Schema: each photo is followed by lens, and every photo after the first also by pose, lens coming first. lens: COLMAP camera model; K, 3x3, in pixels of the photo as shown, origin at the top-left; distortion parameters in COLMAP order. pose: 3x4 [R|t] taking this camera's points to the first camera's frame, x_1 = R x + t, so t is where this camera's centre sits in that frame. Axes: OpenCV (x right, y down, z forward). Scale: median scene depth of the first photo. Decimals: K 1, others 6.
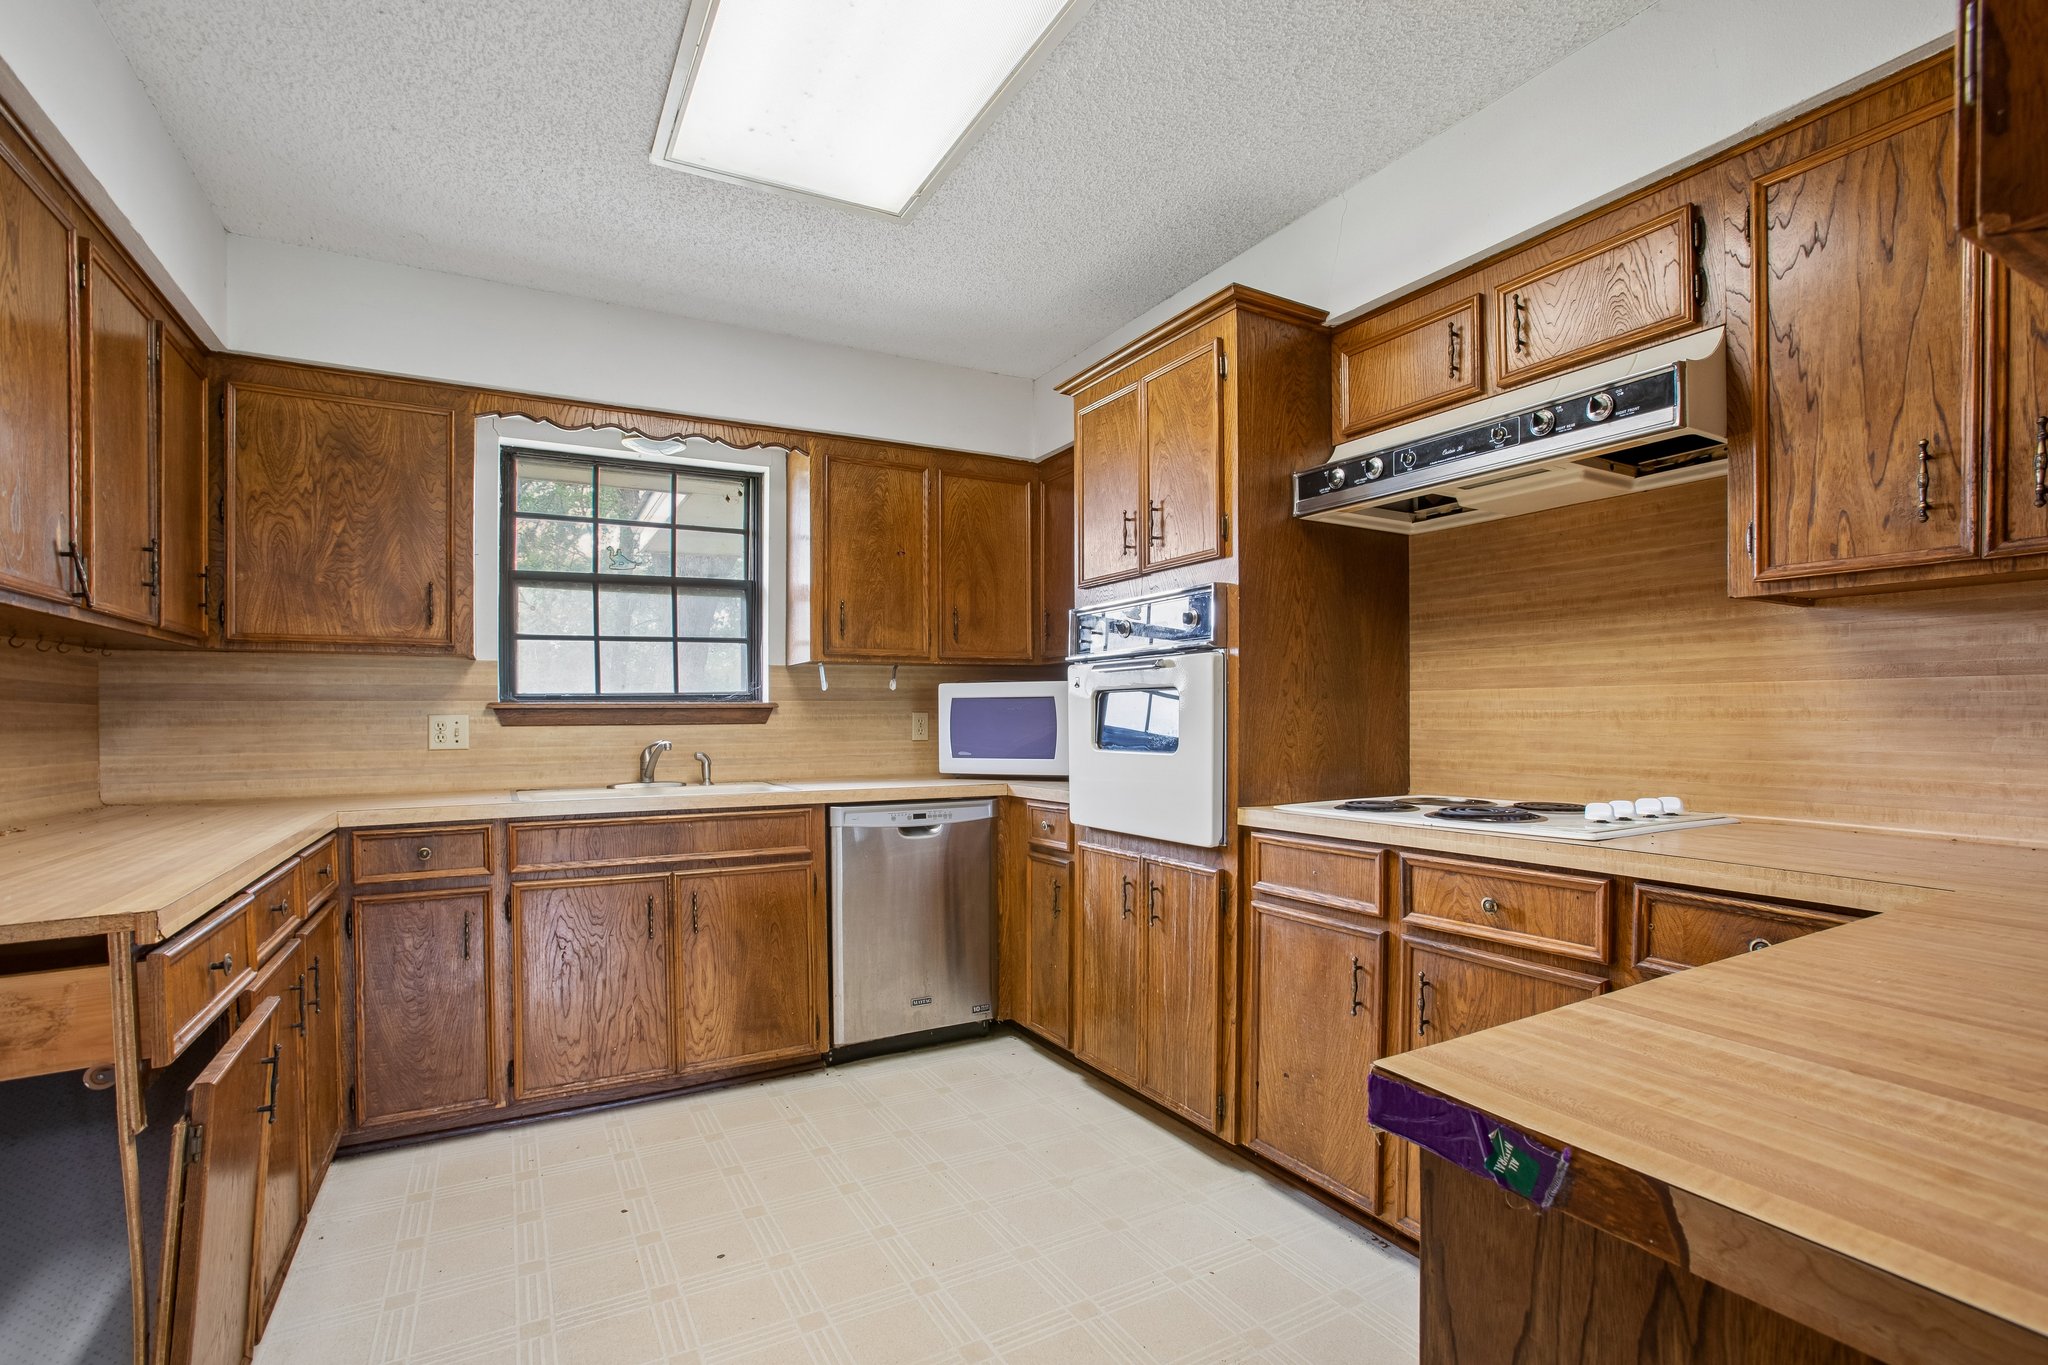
lens RADIAL K [[931.9, 0, 1015.8], [0, 931.9, 727.6], [0, 0, 1]] dist [-0.048442, 0.016662]
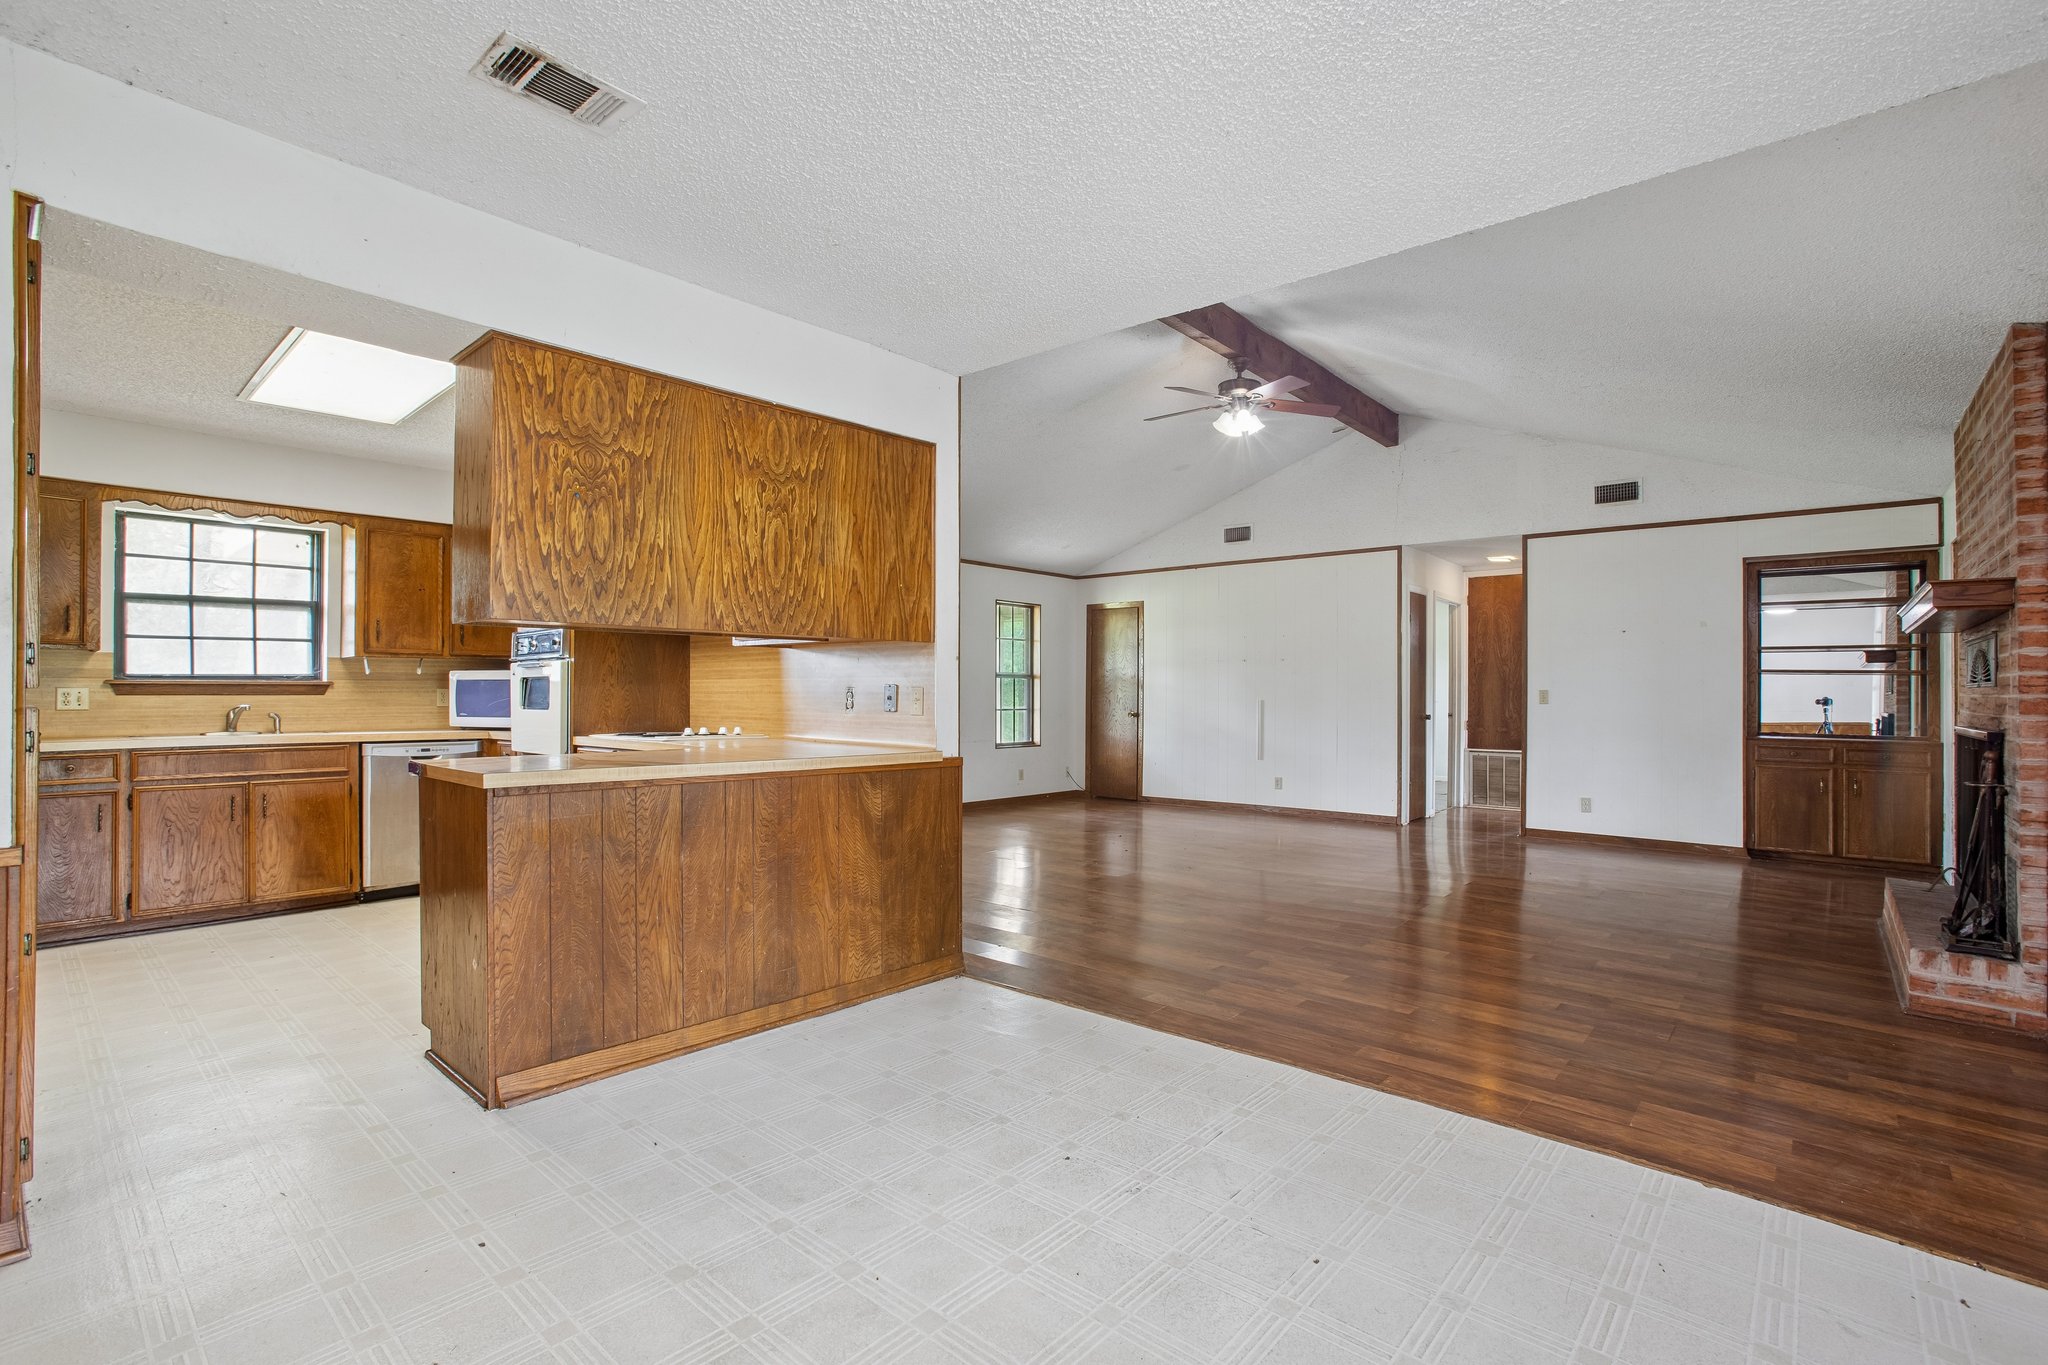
lens RADIAL K [[931.9, 0, 1030.3], [0, 931.9, 695.9], [0, 0, 1]] dist [-0.048442, 0.016662]
pose [[0.941688, 0.006431, 0.336425, 0.449901], [-0.002507, 0.999924, -0.012096, 0.017276], [-0.336478, 0.010547, 0.941632, -1.128771]]
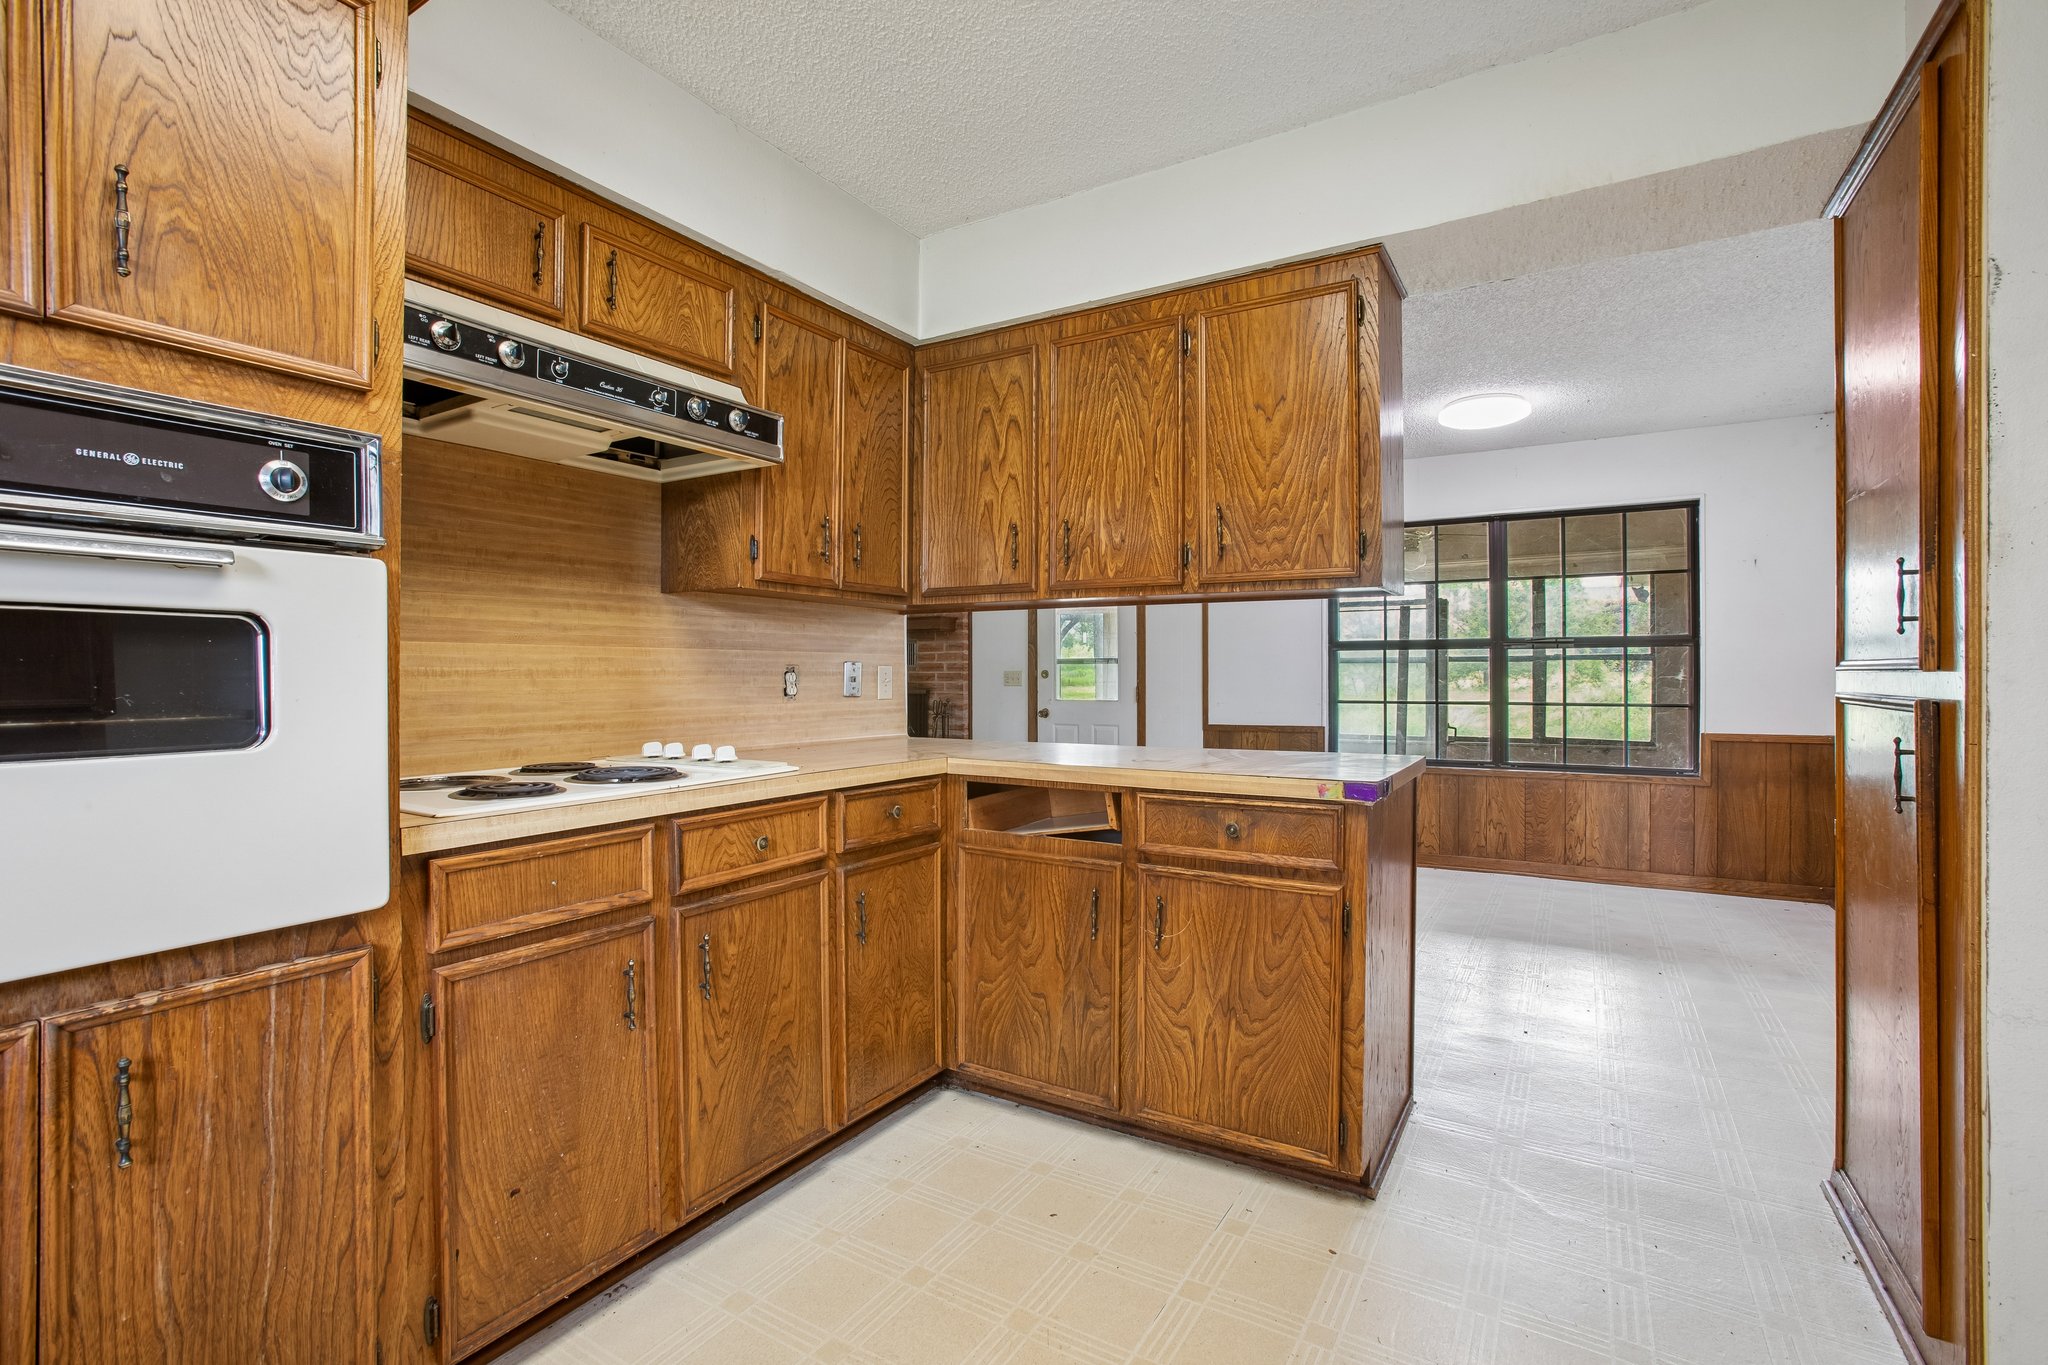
lens RADIAL K [[931.9, 0, 1070.5], [0, 931.9, 667.1], [0, 0, 1]] dist [-0.048442, 0.016662]
pose [[-0.515811, 0.008352, 0.856662, -0.034865], [0.012528, 0.999919, -0.002205, -0.000731], [-0.856611, 0.009594, -0.515873, 0.067640]]
